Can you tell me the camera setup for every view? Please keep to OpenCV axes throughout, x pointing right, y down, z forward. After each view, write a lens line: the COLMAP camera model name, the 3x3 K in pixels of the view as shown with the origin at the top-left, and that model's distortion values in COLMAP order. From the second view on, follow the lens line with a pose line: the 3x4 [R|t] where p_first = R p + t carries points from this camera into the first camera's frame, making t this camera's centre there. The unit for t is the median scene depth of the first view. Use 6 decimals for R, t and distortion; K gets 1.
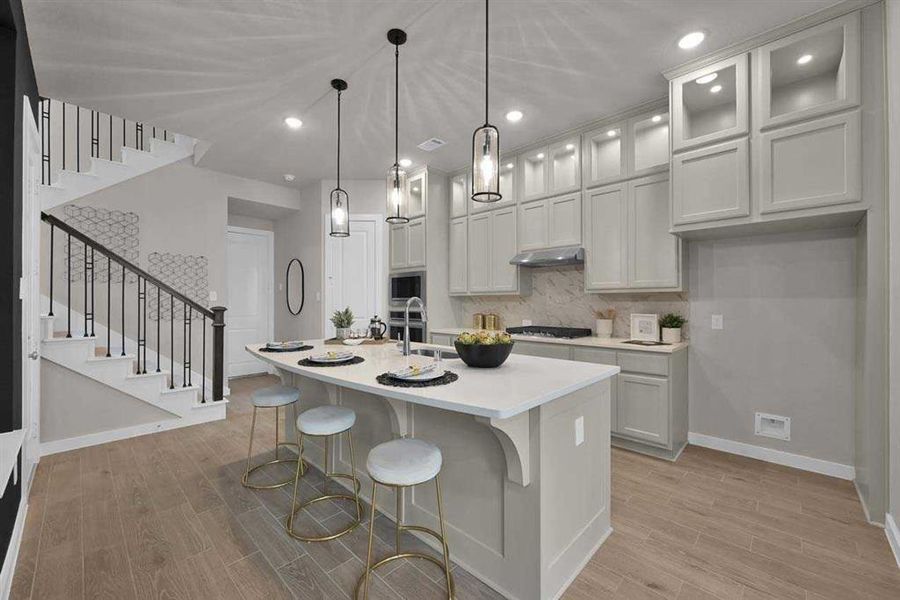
lens RADIAL K [[351.7, 0, 446.2], [0, 351.7, 296.1], [0, 0, 1]] dist [-0.001458, -0.000271]
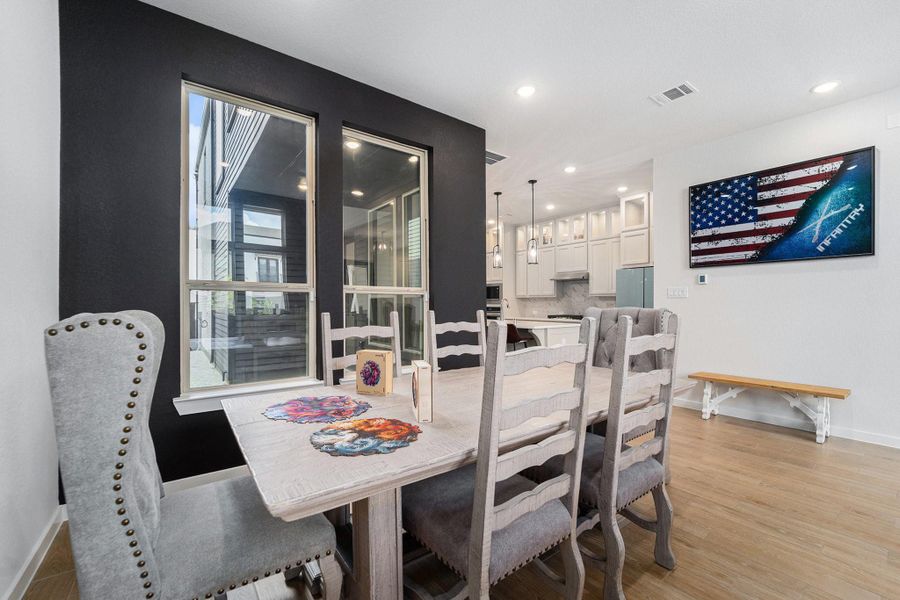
lens RADIAL K [[374.6, 0, 449.4], [0, 374.6, 302.6], [0, 0, 1]] dist [-0.019991, -0.000282]
pose [[0.987784, 0.000892, -0.155828, -0.038953], [0.001261, 0.999905, 0.013720, -0.004048], [0.155826, -0.013749, 0.987689, -1.110055]]
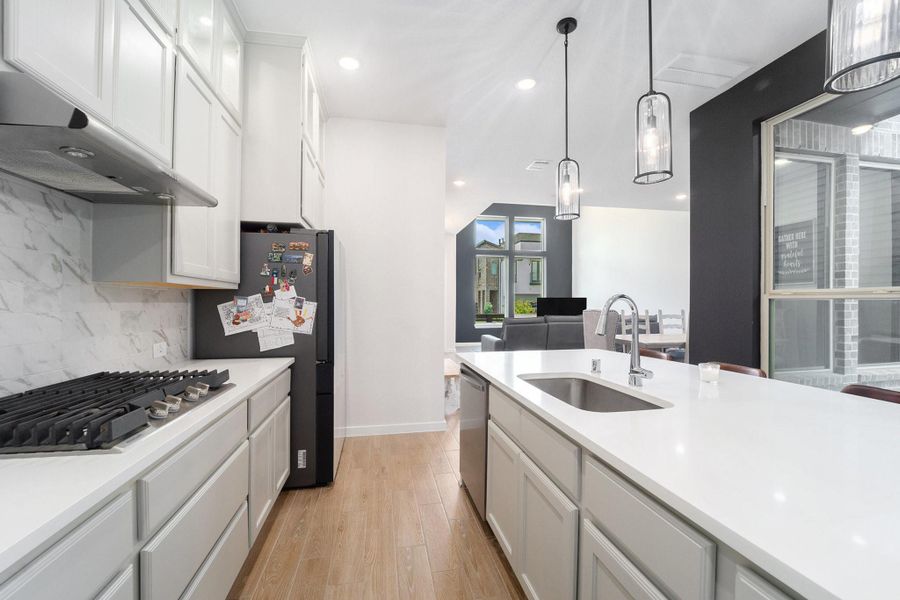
lens RADIAL K [[374.6, 0, 449.4], [0, 374.6, 302.6], [0, 0, 1]] dist [-0.019991, -0.000282]
pose [[-0.822382, 0.000977, 0.568935, -0.155177], [-0.010248, 0.999811, -0.016531, 0.019785], [-0.568843, -0.019426, -0.822217, 1.189261]]
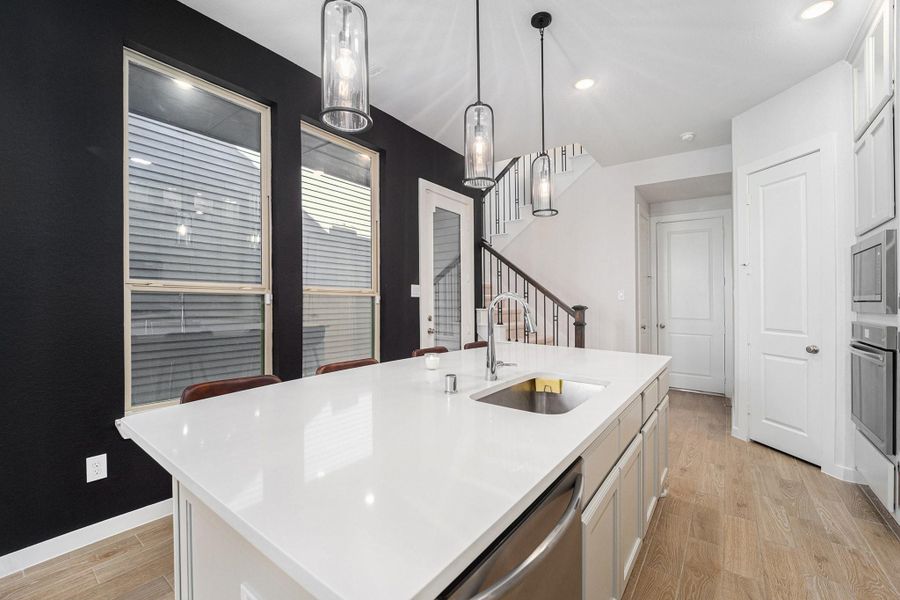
lens RADIAL K [[374.6, 0, 449.4], [0, 374.6, 302.6], [0, 0, 1]] dist [-0.019991, -0.000282]
pose [[0.131873, 0.011001, -0.991206, 0.380782], [0.001098, 0.999936, 0.011244, 0.010655], [0.991266, -0.002571, 0.131852, 0.561110]]
